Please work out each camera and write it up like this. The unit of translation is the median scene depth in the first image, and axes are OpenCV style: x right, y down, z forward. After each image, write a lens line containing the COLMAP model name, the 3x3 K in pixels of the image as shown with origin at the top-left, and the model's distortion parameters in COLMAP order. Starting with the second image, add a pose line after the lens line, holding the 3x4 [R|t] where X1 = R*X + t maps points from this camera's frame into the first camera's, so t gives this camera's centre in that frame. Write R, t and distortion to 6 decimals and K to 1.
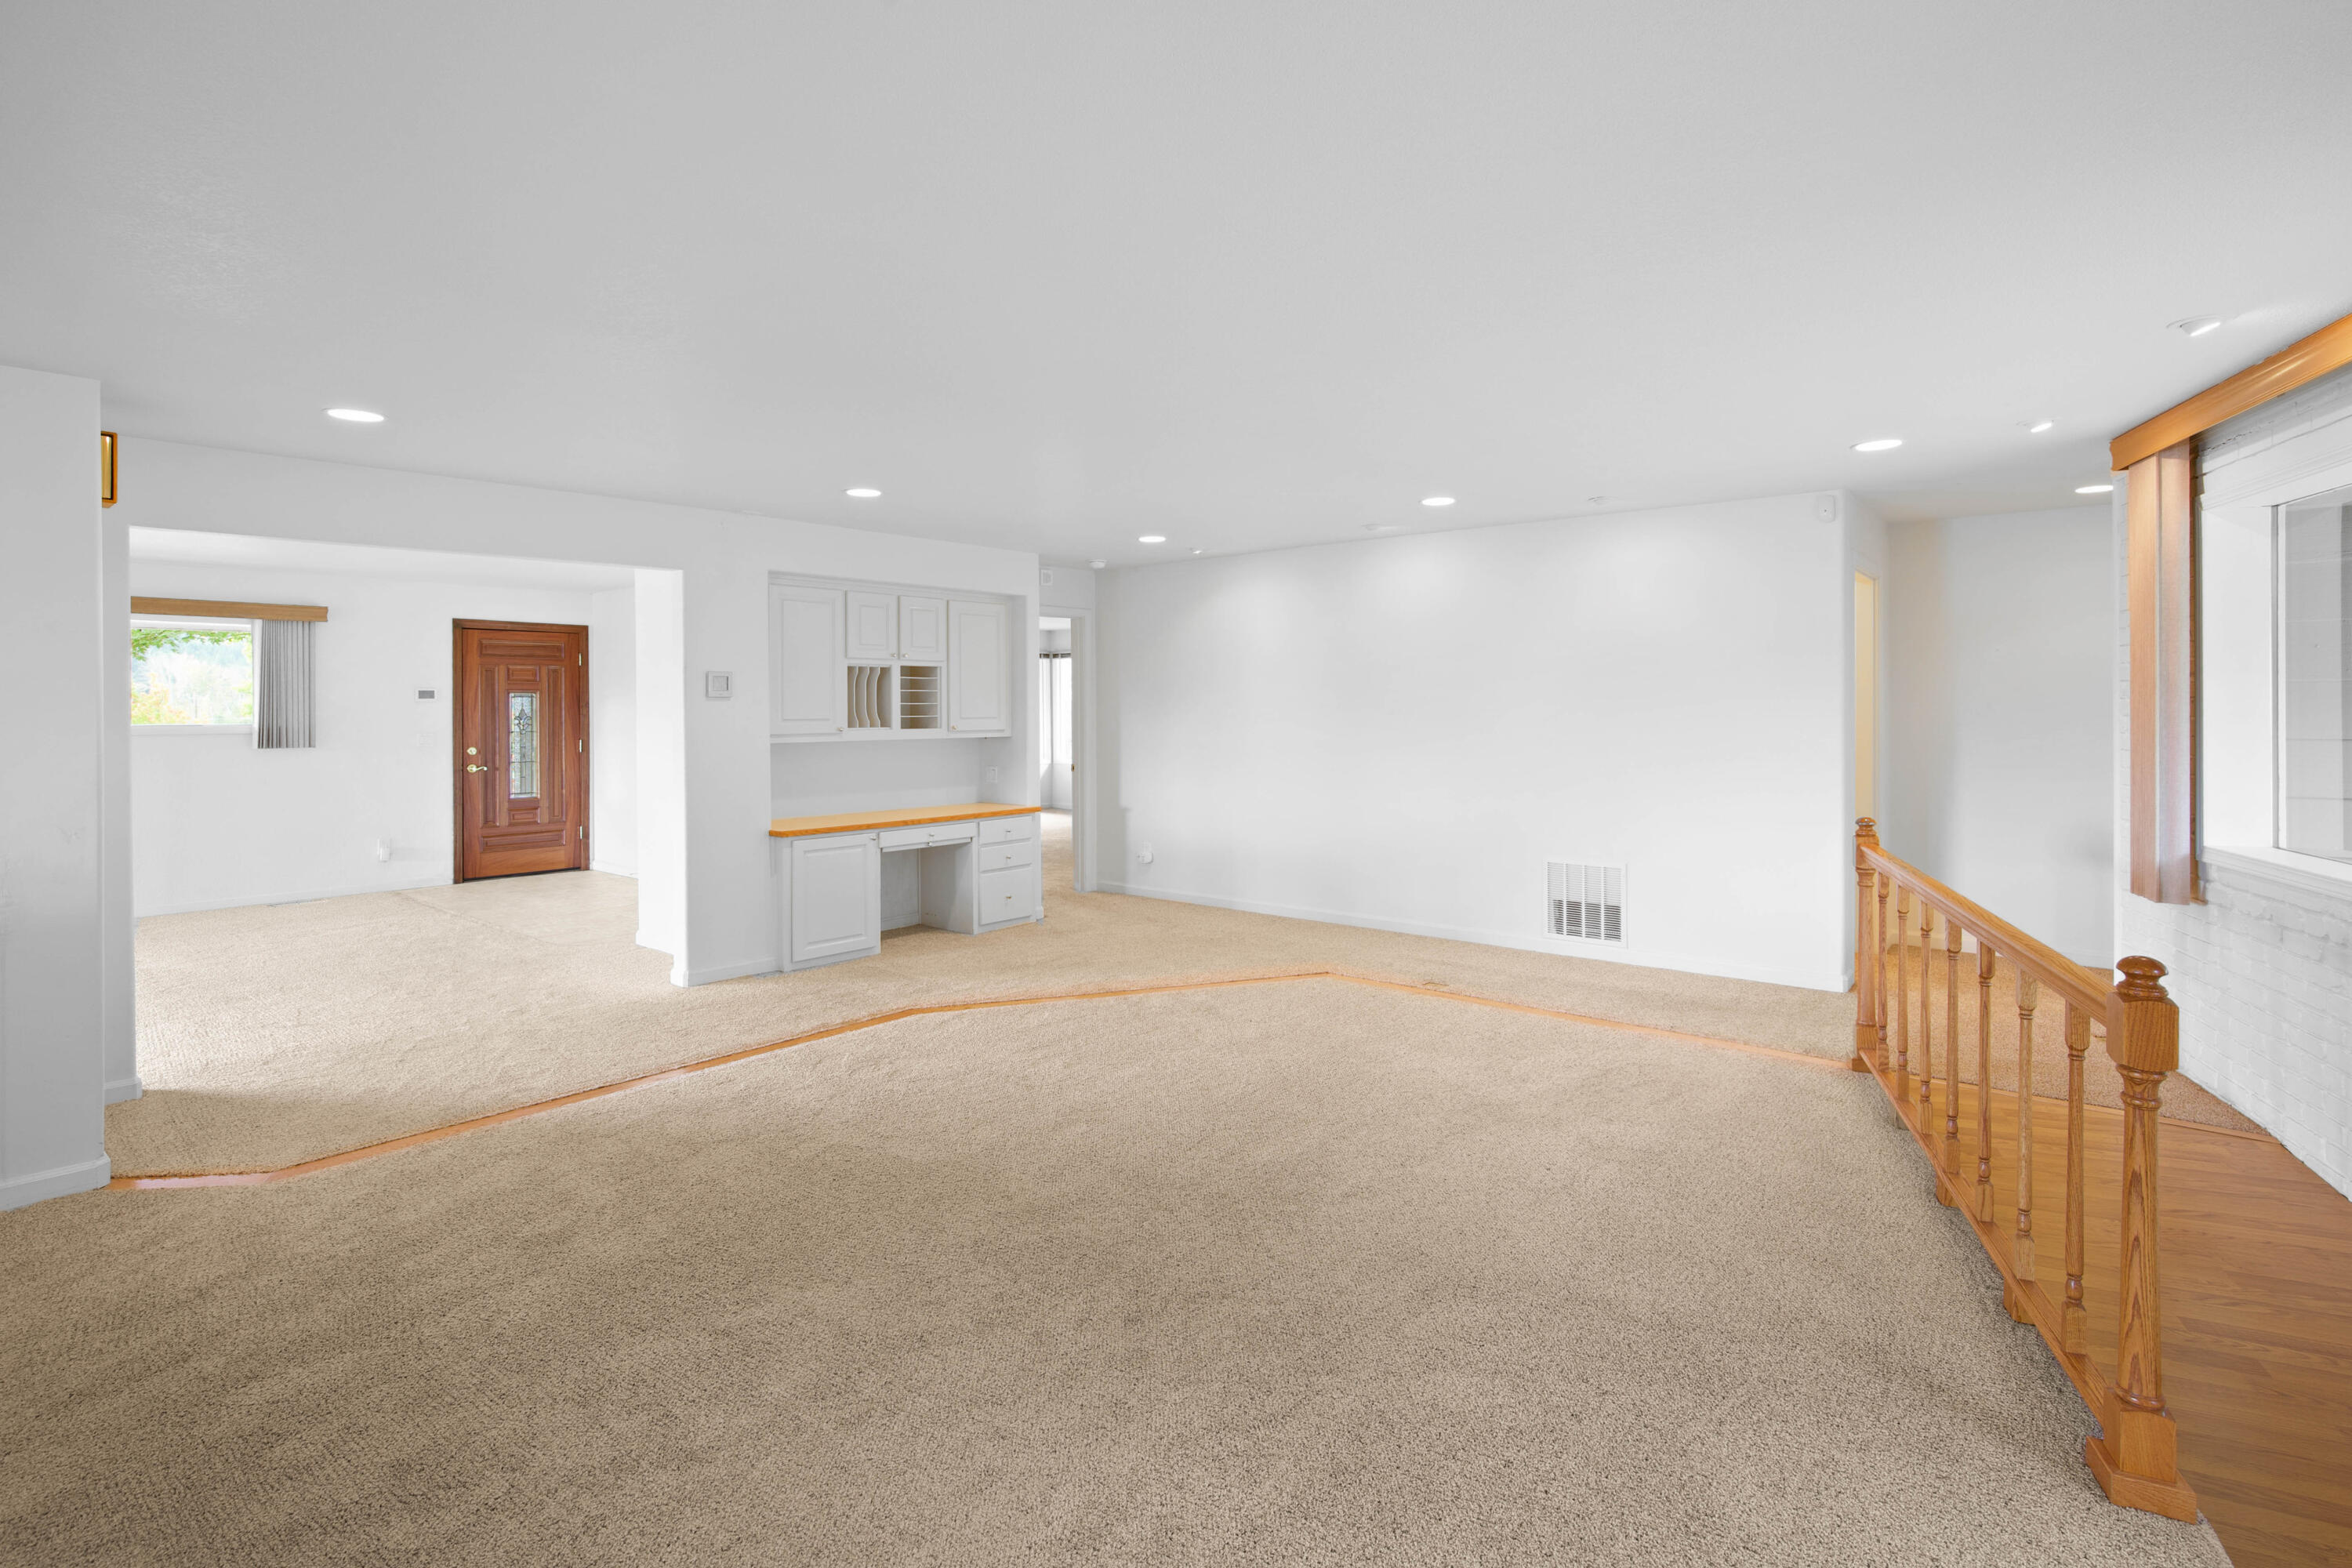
lens RADIAL K [[1120.9, 0, 1159.4], [0, 1120.9, 708.9], [0, 0, 1]] dist [-0.005102, -0.000125]
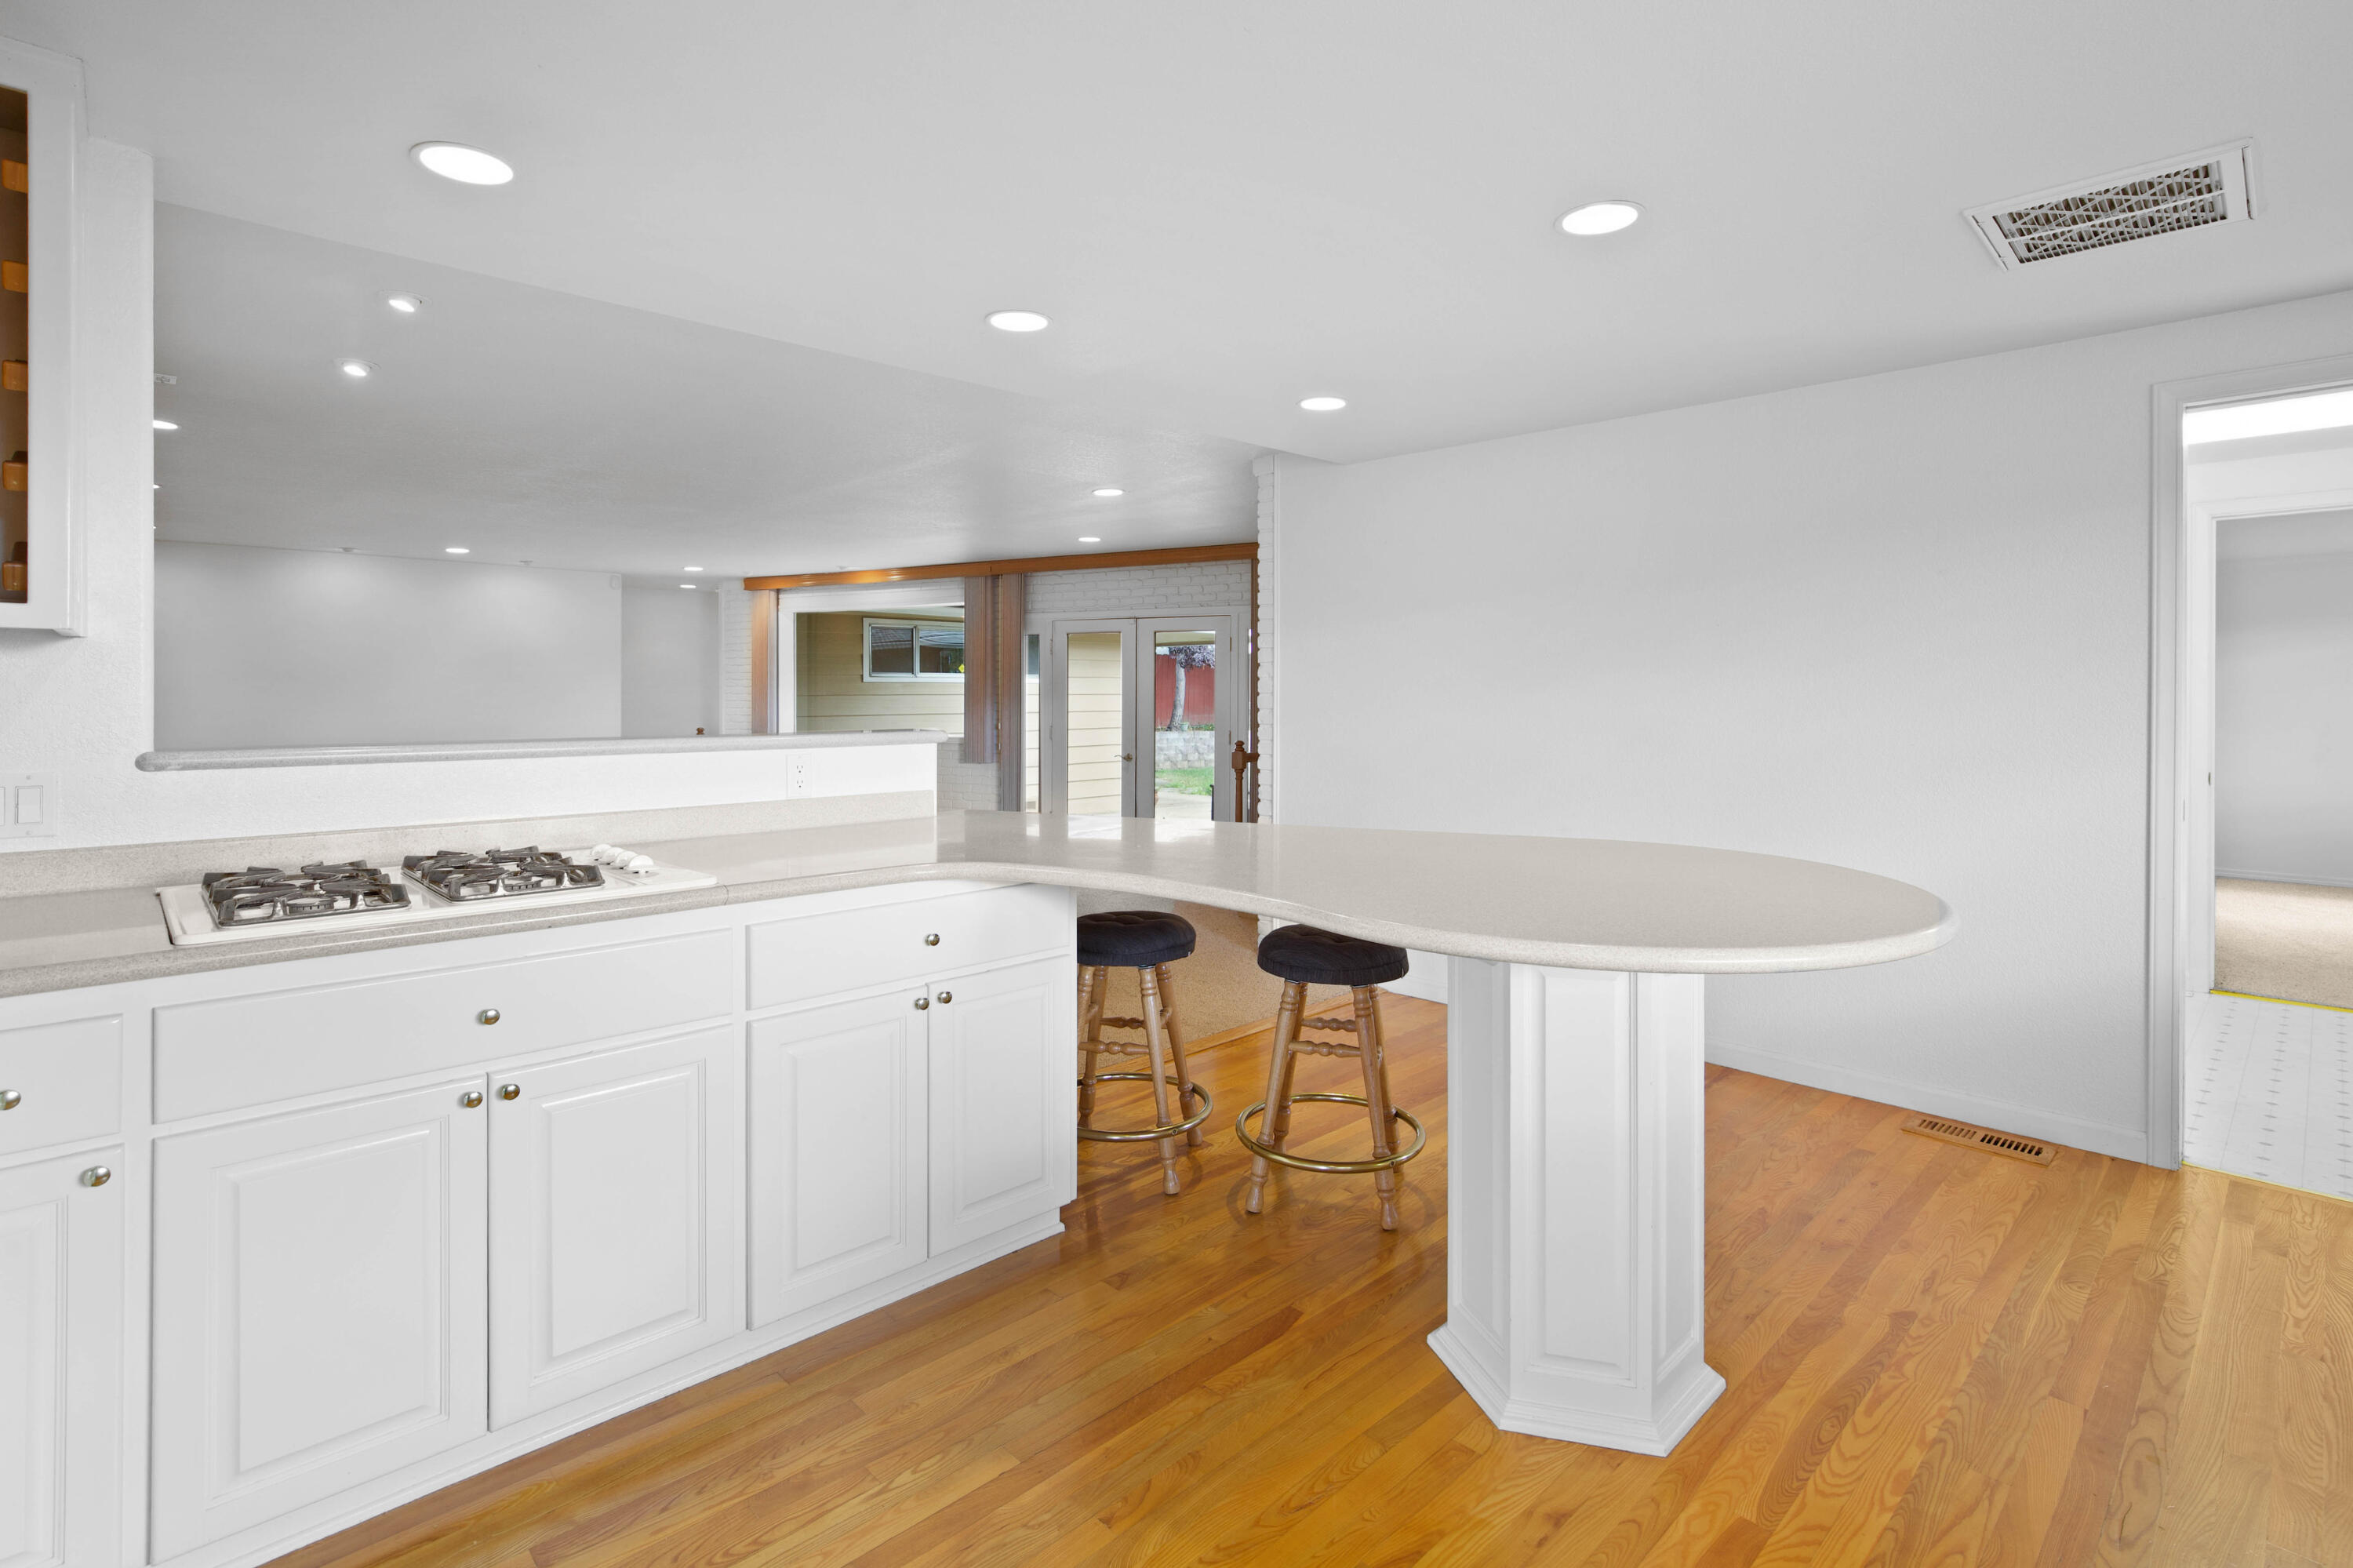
lens RADIAL K [[1121.5, 0, 1159.9], [0, 1121.5, 708.9], [0, 0, 1]] dist [-0.005102, -0.000125]
pose [[0.096430, -0.007781, 0.995309, -1.077628], [0.002708, 0.999968, 0.007555, 0.027452], [-0.995336, 0.001967, 0.096448, -0.127726]]
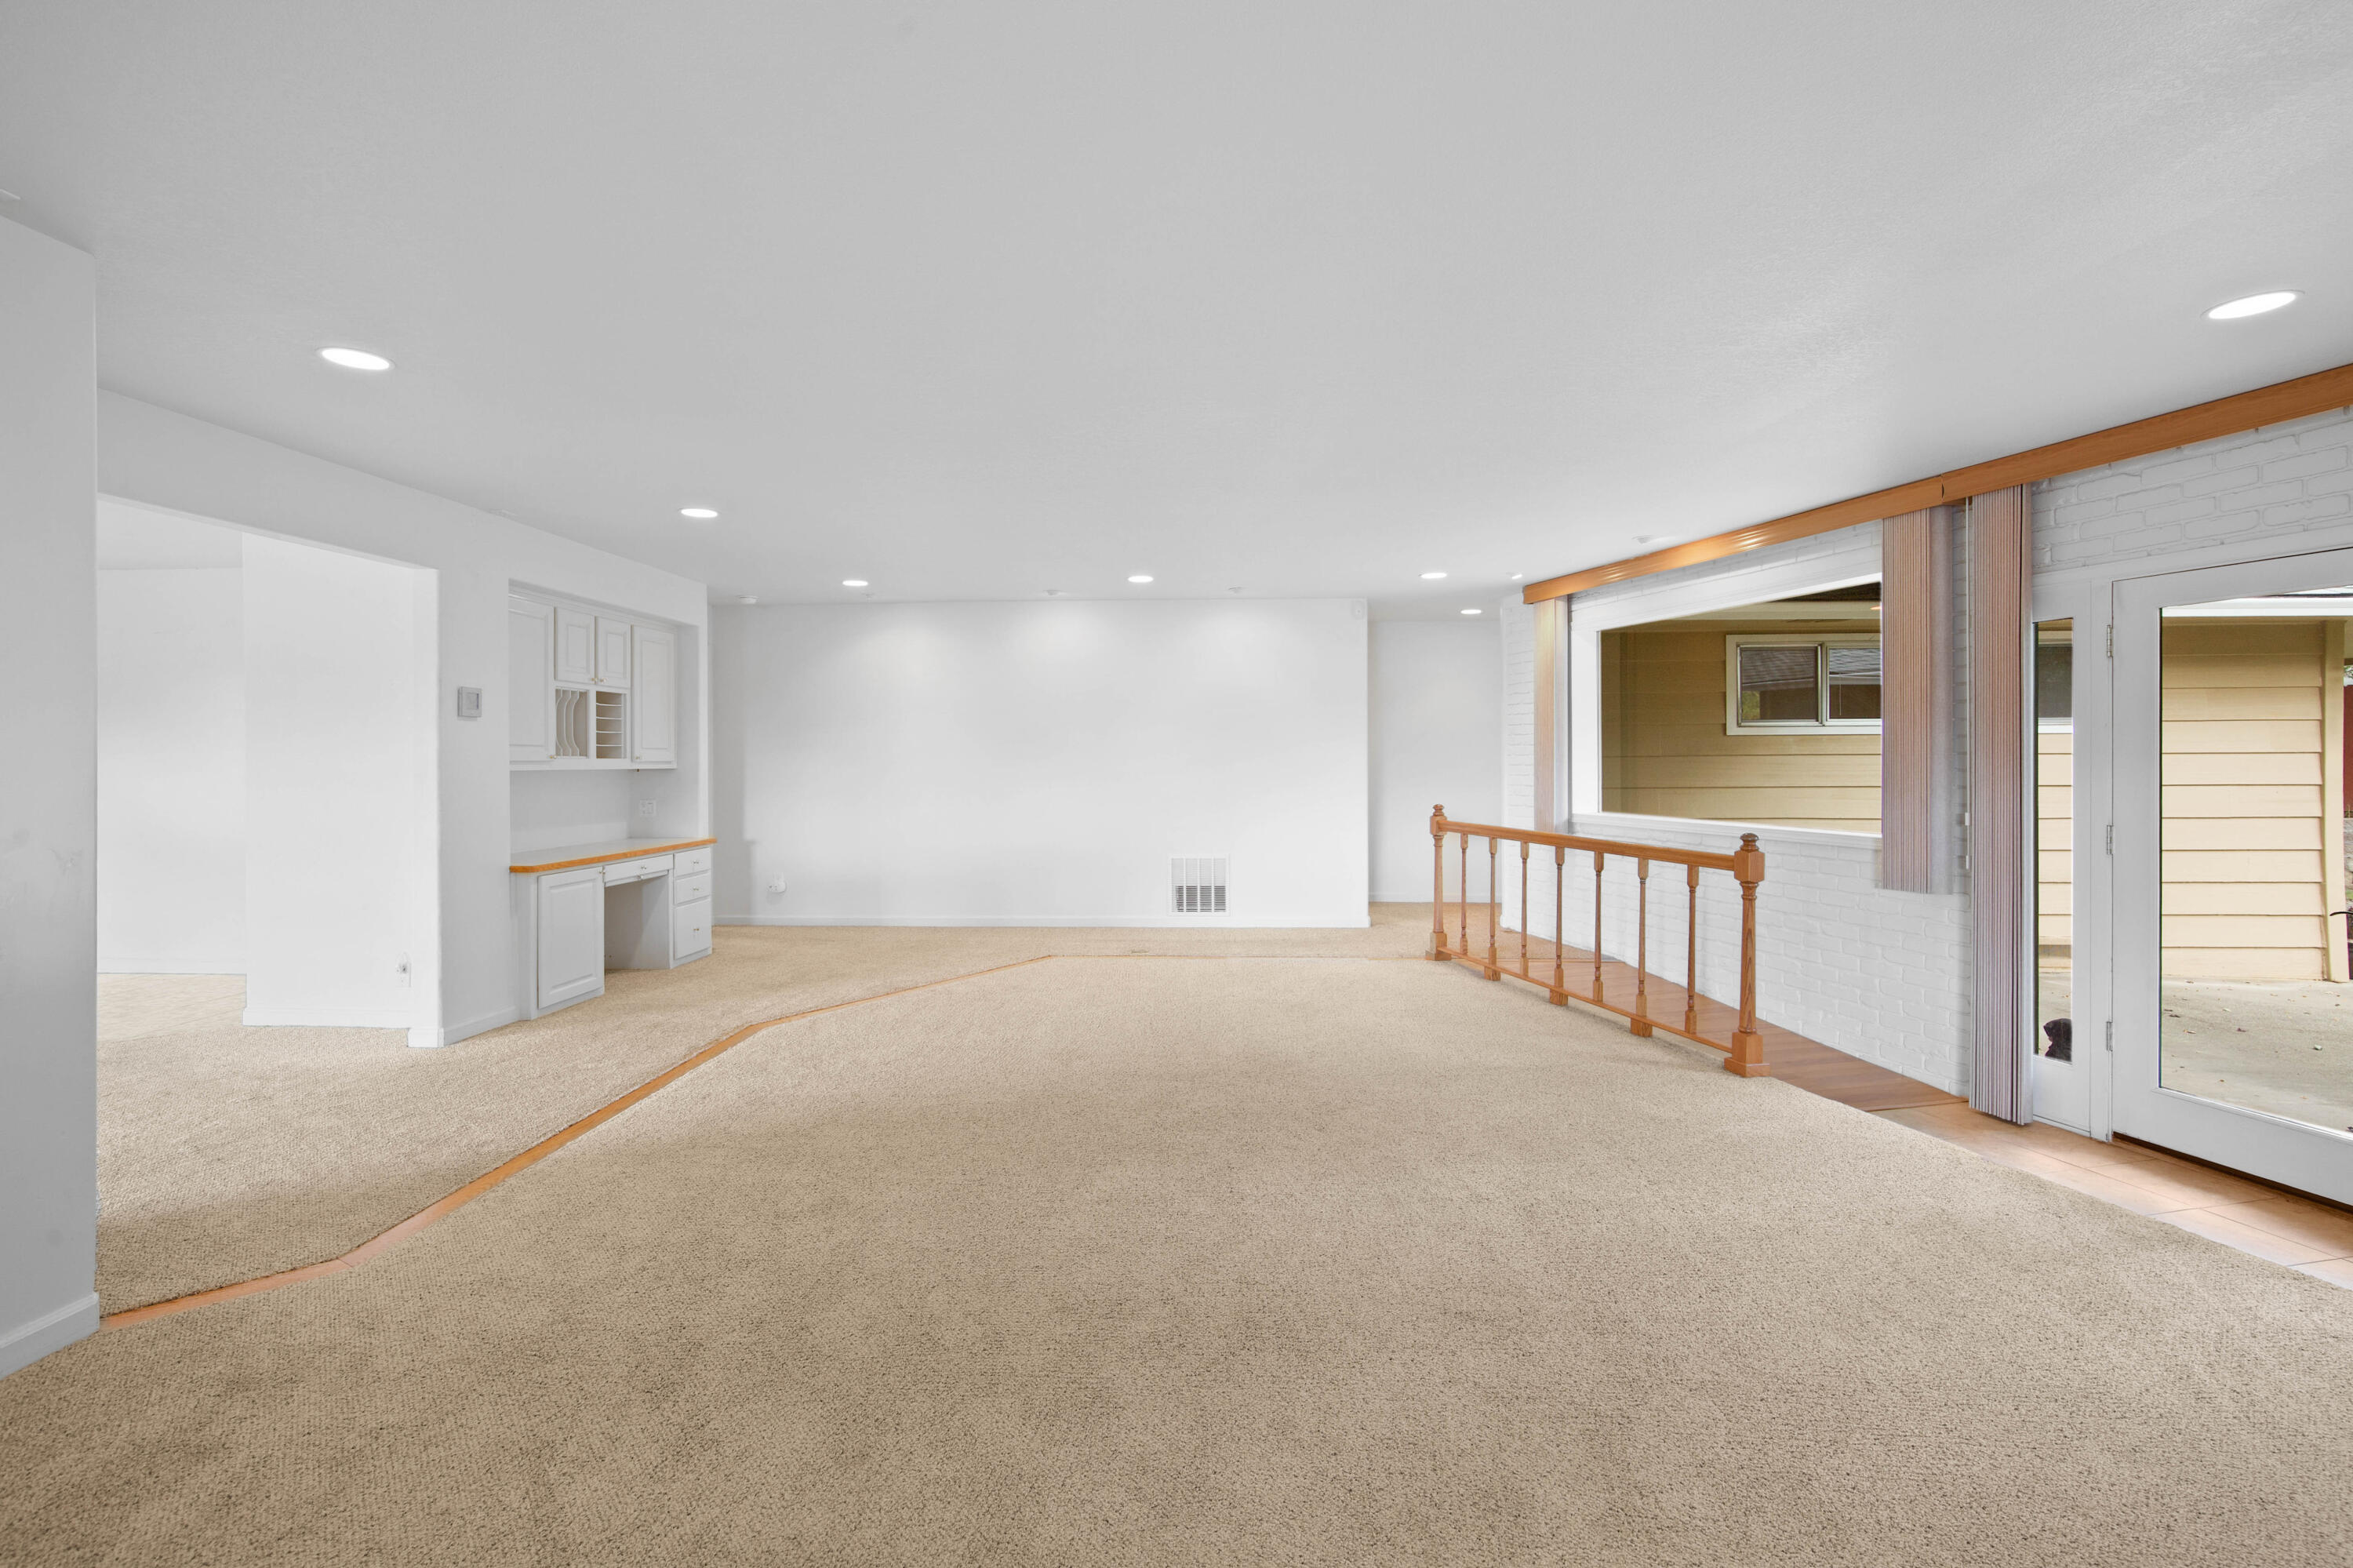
lens RADIAL K [[1081.4, 0, 1145.5], [0, 1081.4, 754.9], [0, 0, 1]] dist [-0.010015, -0.000665]
pose [[0.801234, 0.003752, 0.598340, -0.426064], [0.002262, 0.999954, -0.009299, 0.025895], [-0.598347, 0.008804, 0.801188, -0.003068]]
